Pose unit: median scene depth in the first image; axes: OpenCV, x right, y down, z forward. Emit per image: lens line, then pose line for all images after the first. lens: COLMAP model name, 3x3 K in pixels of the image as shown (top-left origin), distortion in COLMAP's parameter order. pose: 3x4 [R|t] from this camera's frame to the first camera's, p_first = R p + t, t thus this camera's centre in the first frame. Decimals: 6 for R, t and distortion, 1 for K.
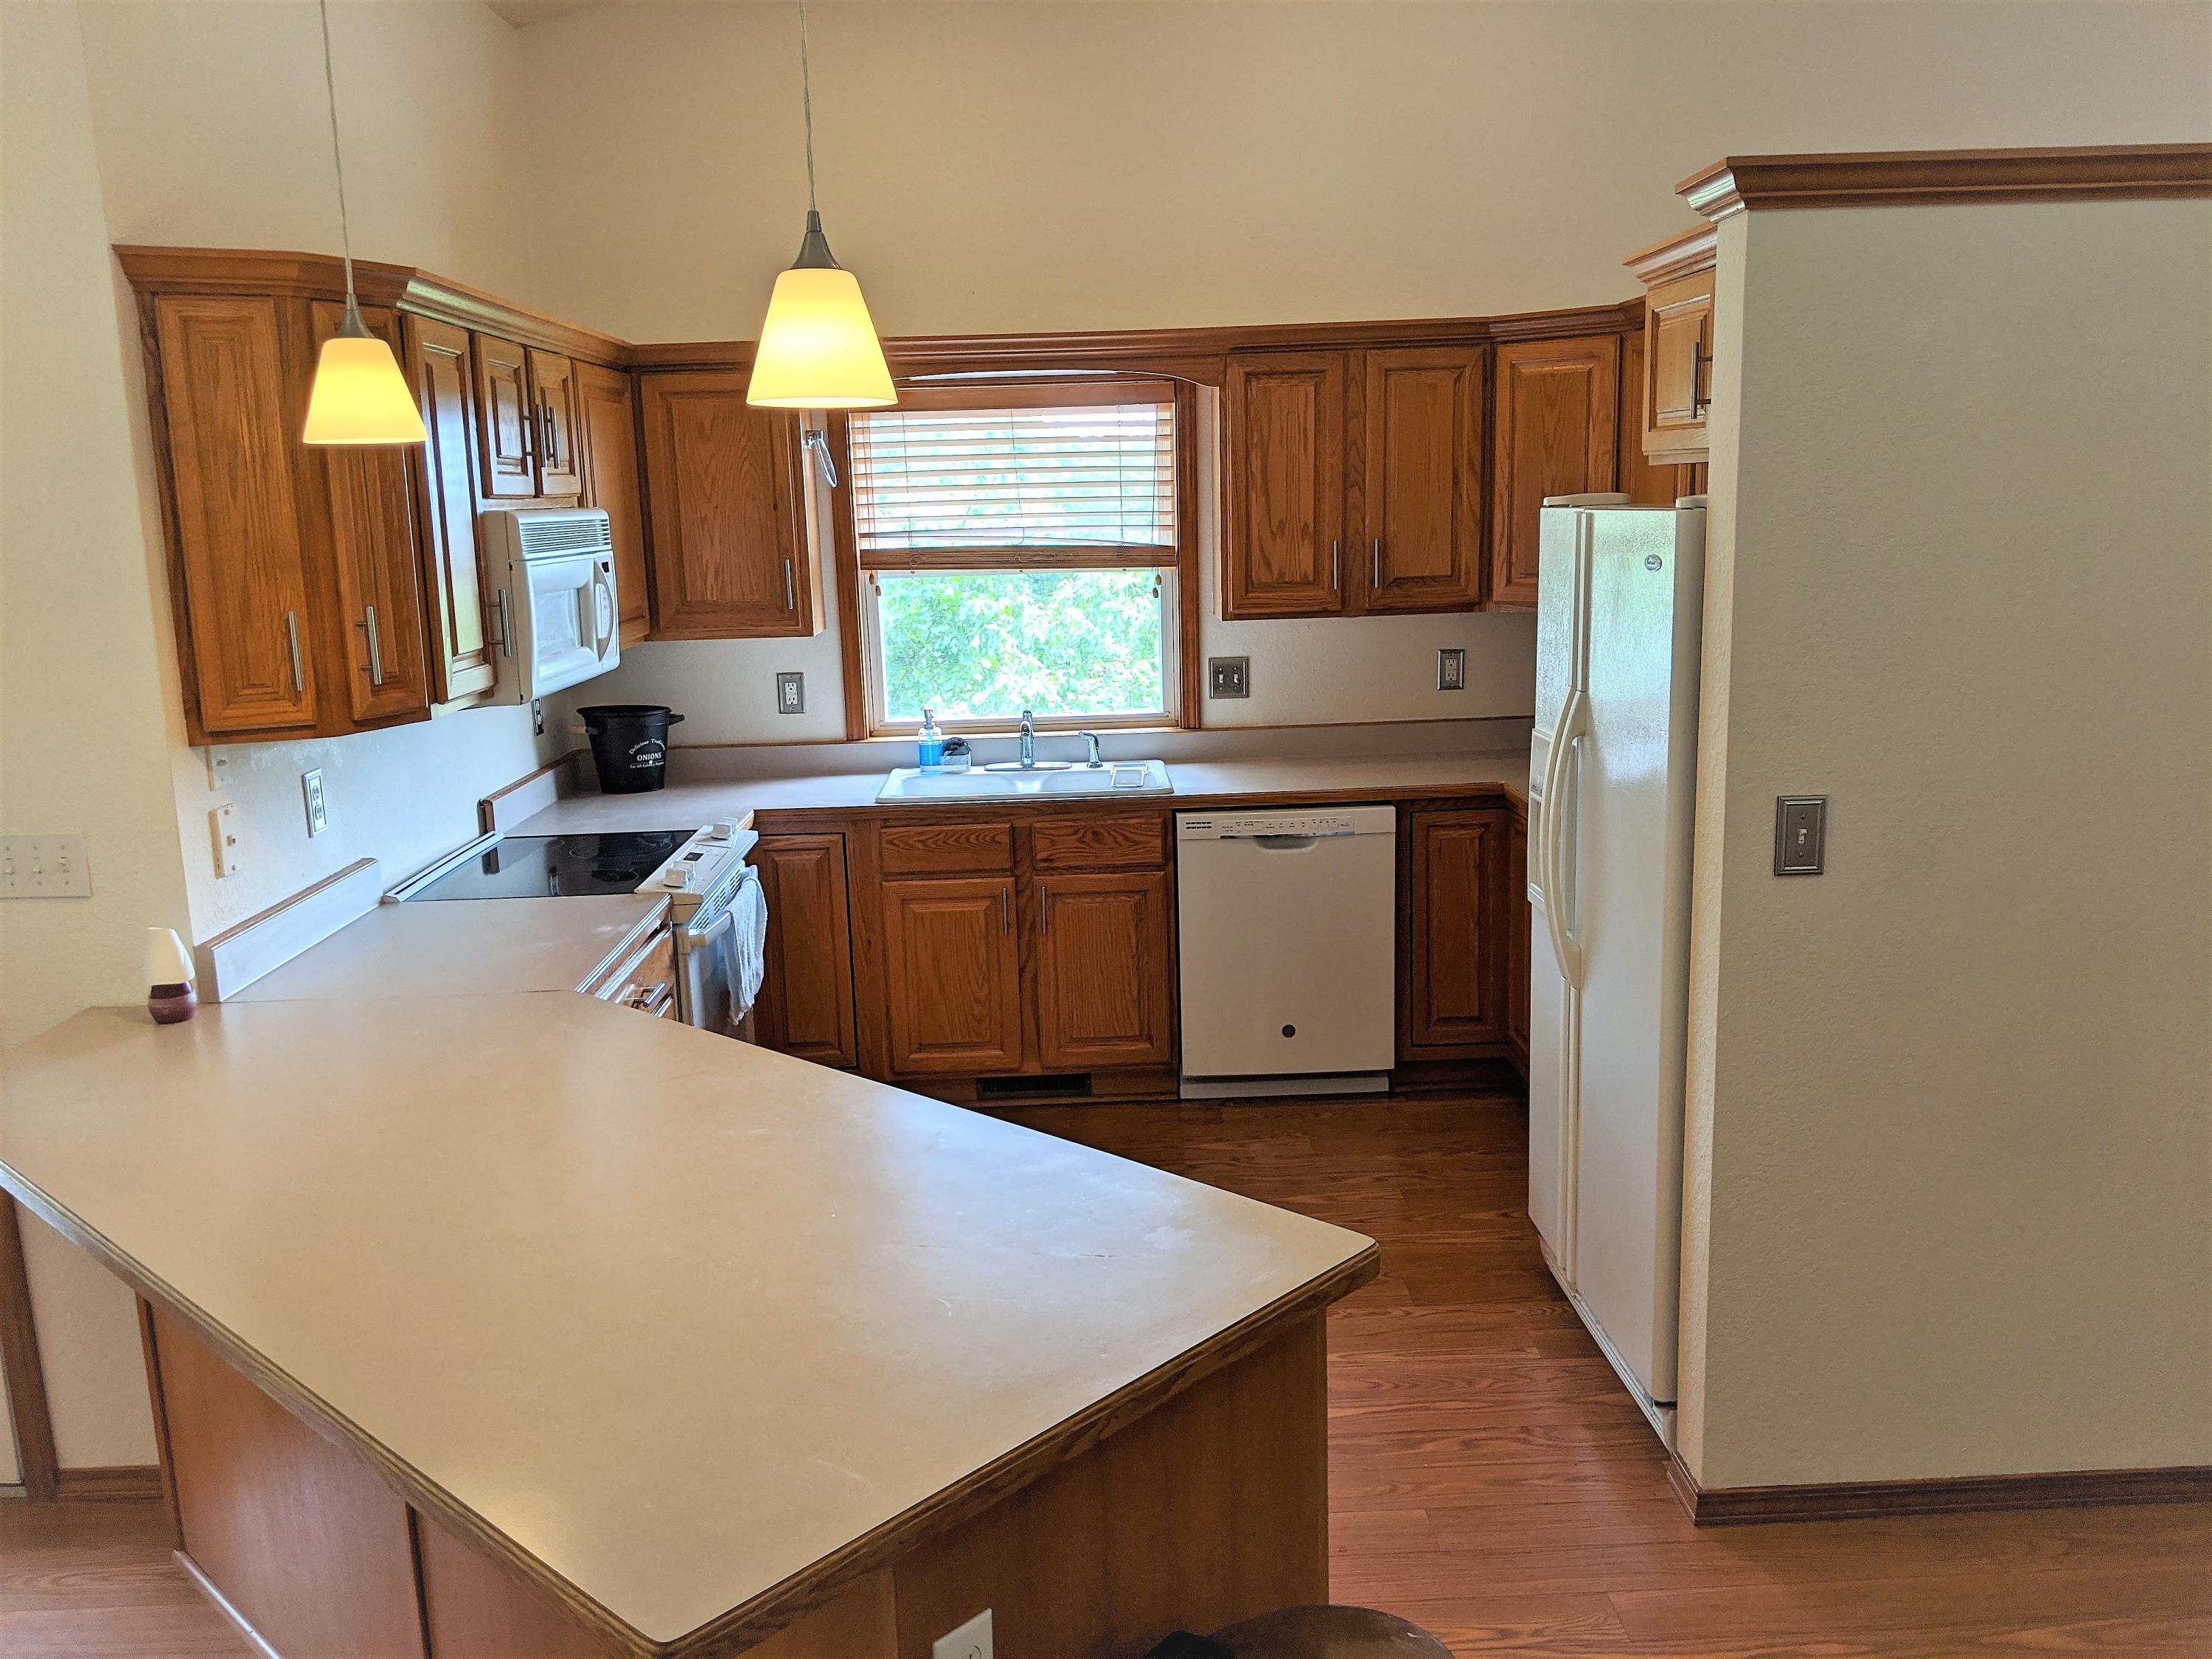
lens RADIAL K [[1777.7, 0, 1106.0], [0, 1777.7, 829.5], [0, 0, 1]] dist [0.118078, -0.141506]
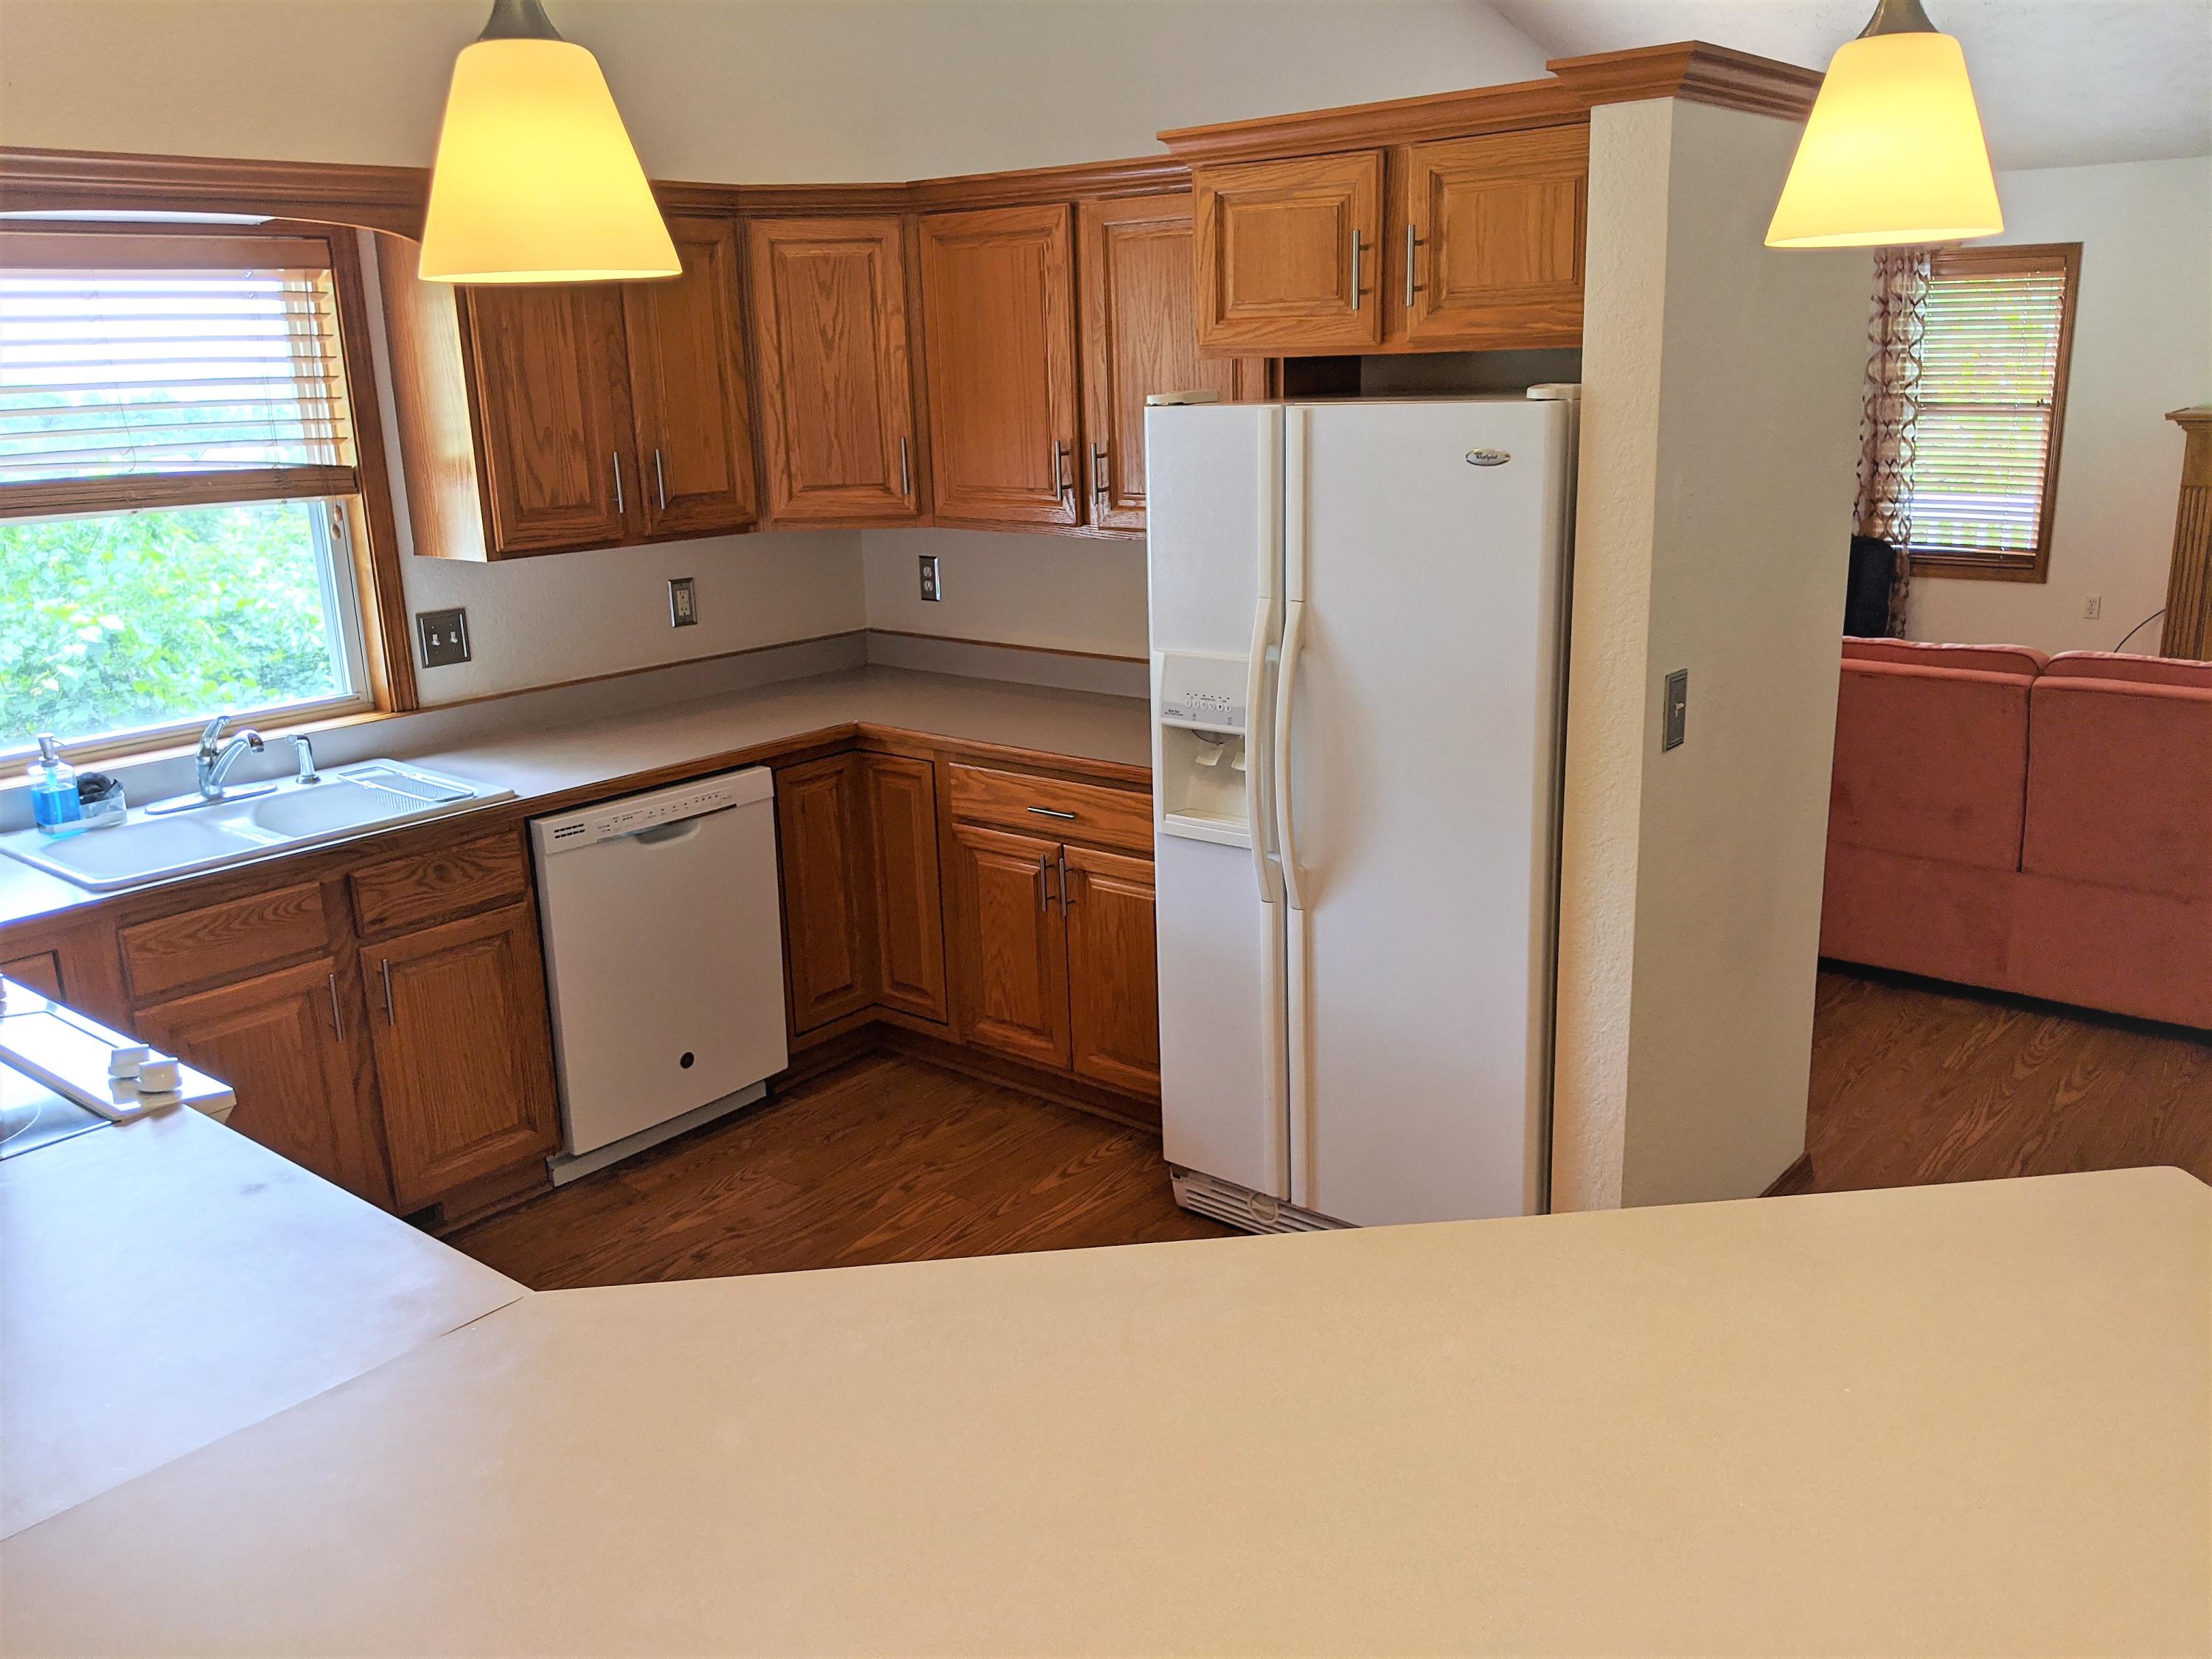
lens RADIAL K [[1775.8, 0, 1106.0], [0, 1775.8, 829.5], [0, 0, 1]] dist [0.087298, -0.173434]
pose [[0.647031, -0.183991, 0.739932, -0.352659], [0.148009, 0.982297, 0.114831, -0.054961], [-0.747960, 0.035217, 0.662808, 0.309089]]
